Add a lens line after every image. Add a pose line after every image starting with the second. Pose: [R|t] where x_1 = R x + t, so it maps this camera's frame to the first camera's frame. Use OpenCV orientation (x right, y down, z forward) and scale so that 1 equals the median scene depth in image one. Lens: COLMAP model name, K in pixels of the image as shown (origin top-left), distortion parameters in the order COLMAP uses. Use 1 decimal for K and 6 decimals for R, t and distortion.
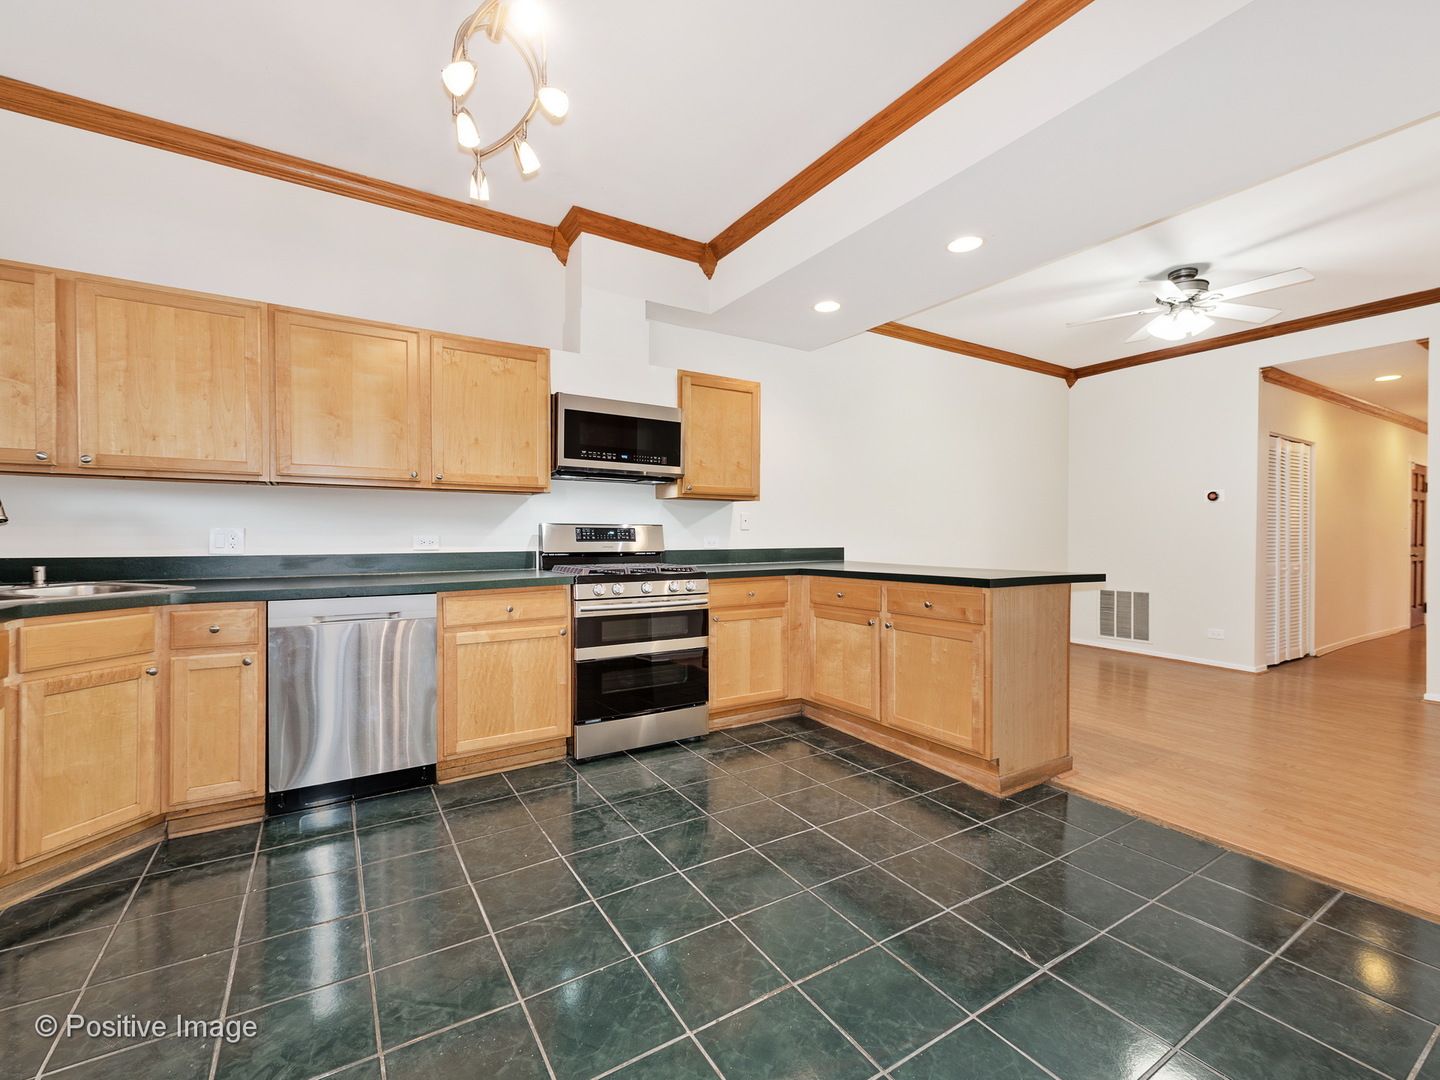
lens RADIAL K [[634.4, 0, 720.9], [0, 634.4, 539.9], [0, 0, 1]] dist [0.013705, -0.004009]
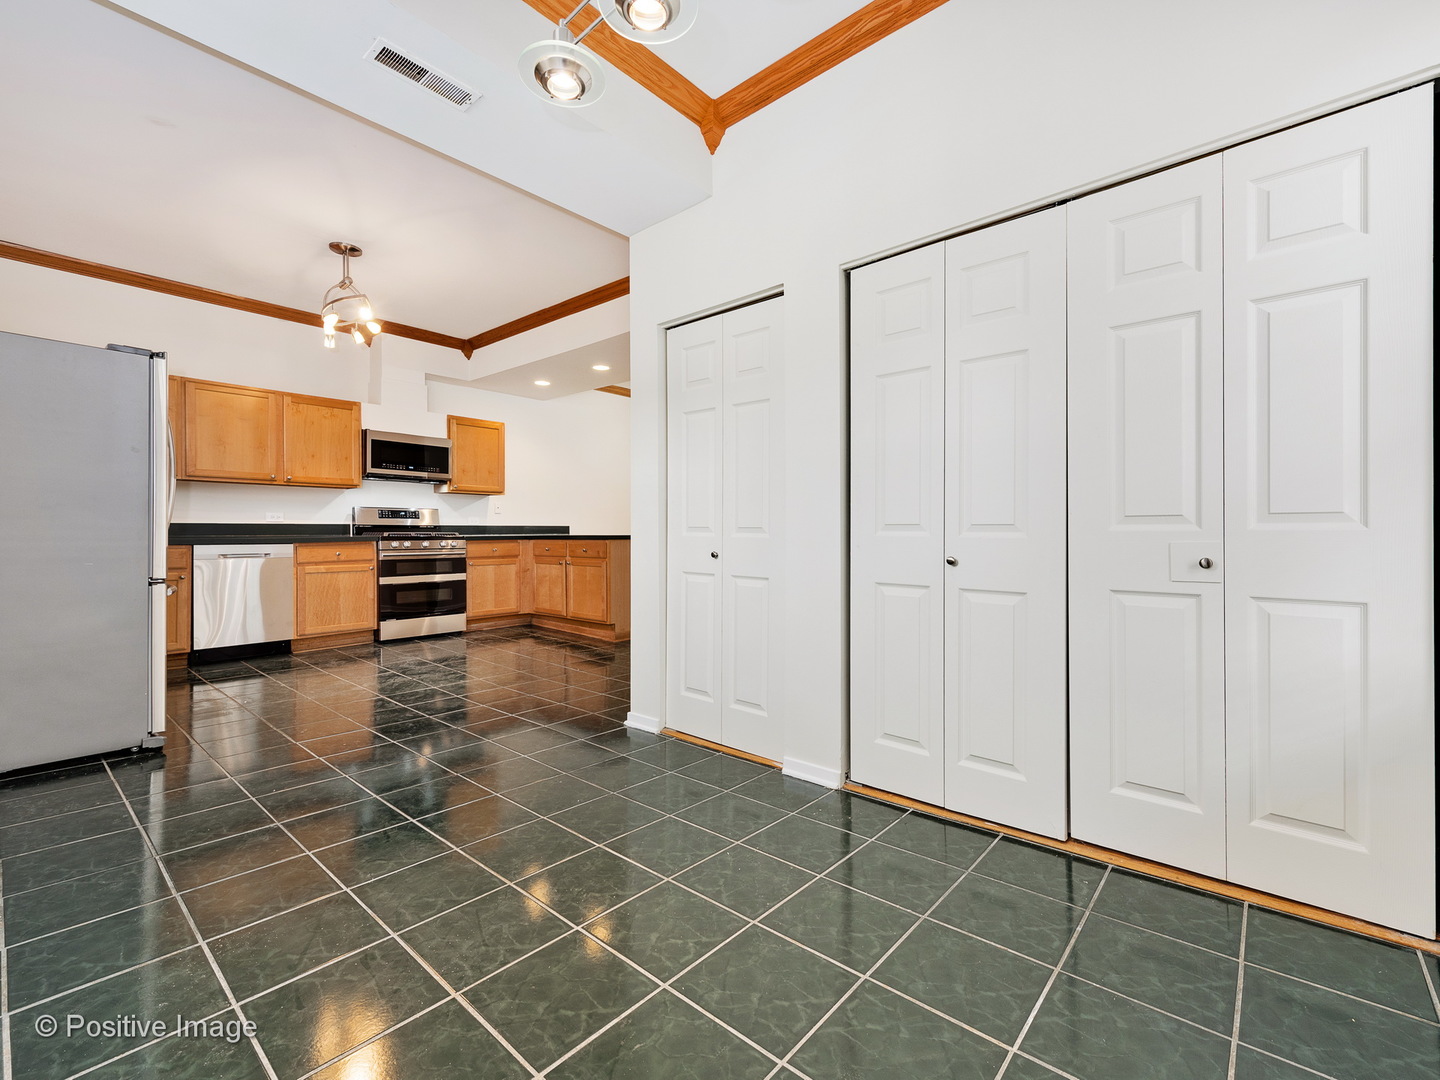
lens RADIAL K [[634.4, 0, 737.3], [0, 634.4, 538.4], [0, 0, 1]] dist [0.013705, -0.004009]
pose [[0.953462, -0.003680, 0.301491, 0.157558], [0.002139, 0.999983, 0.005441, 0.047428], [-0.301505, -0.004543, 0.953454, -0.840359]]
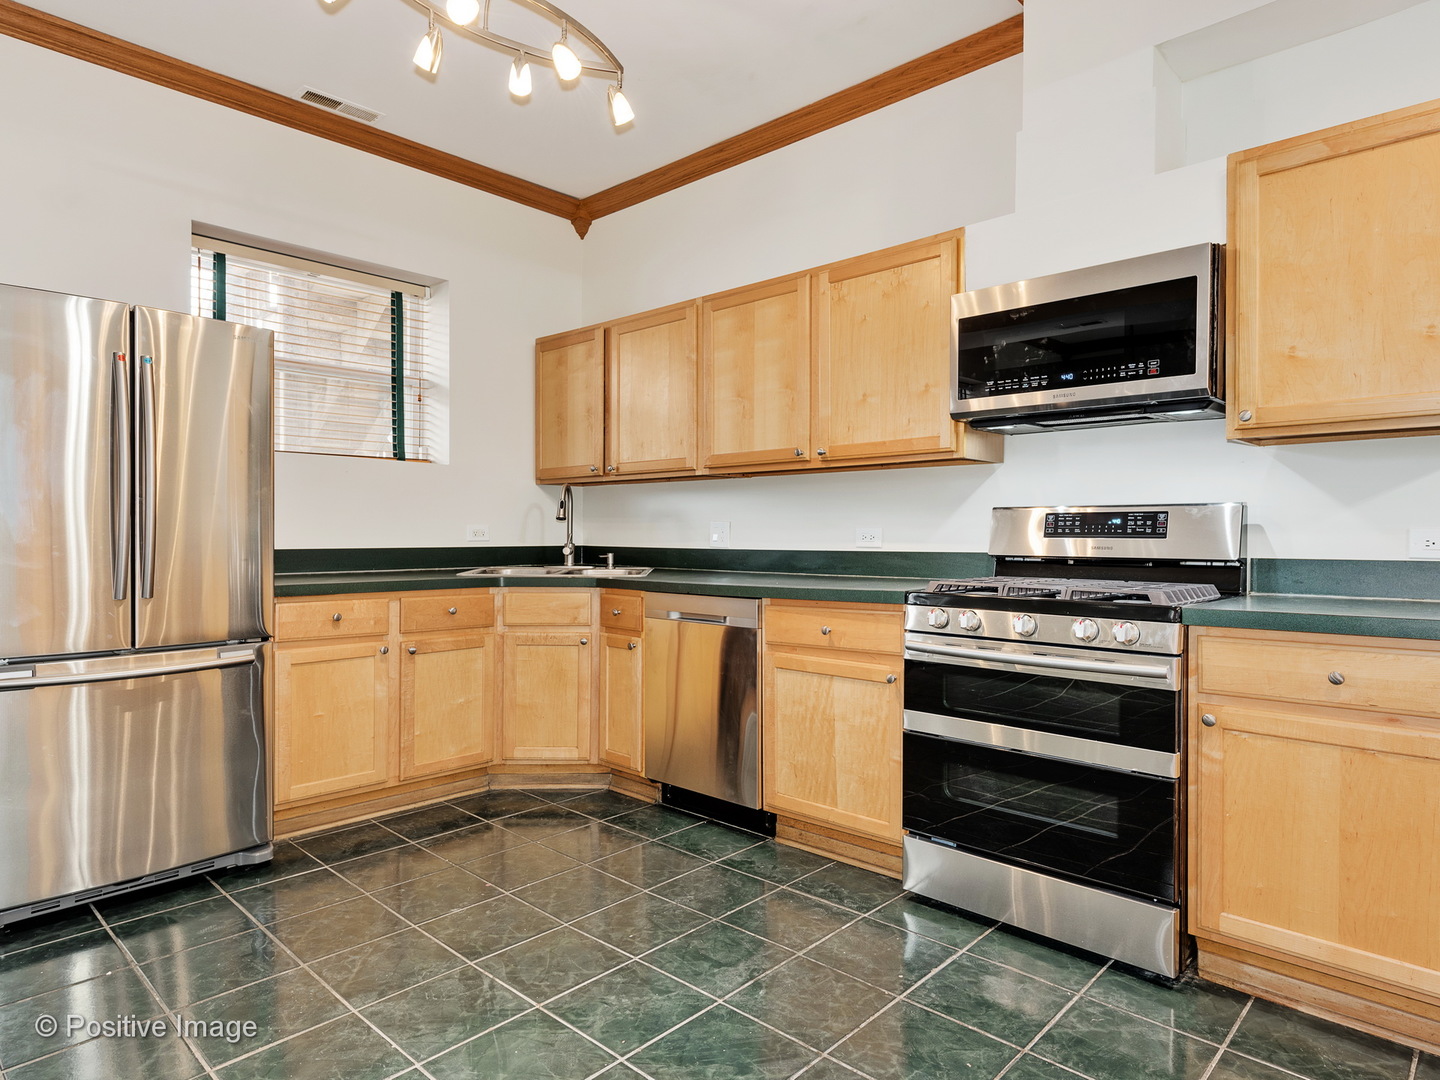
lens RADIAL K [[866.8, 0, 706.8], [0, 866.8, 538.5], [0, 0, 1]] dist [0.012552, -0.002610]
pose [[0.233884, 0.004867, -0.972252, 0.467559], [-0.005981, 0.999976, 0.003567, 0.002864], [0.972246, 0.004981, 0.233908, 0.523952]]
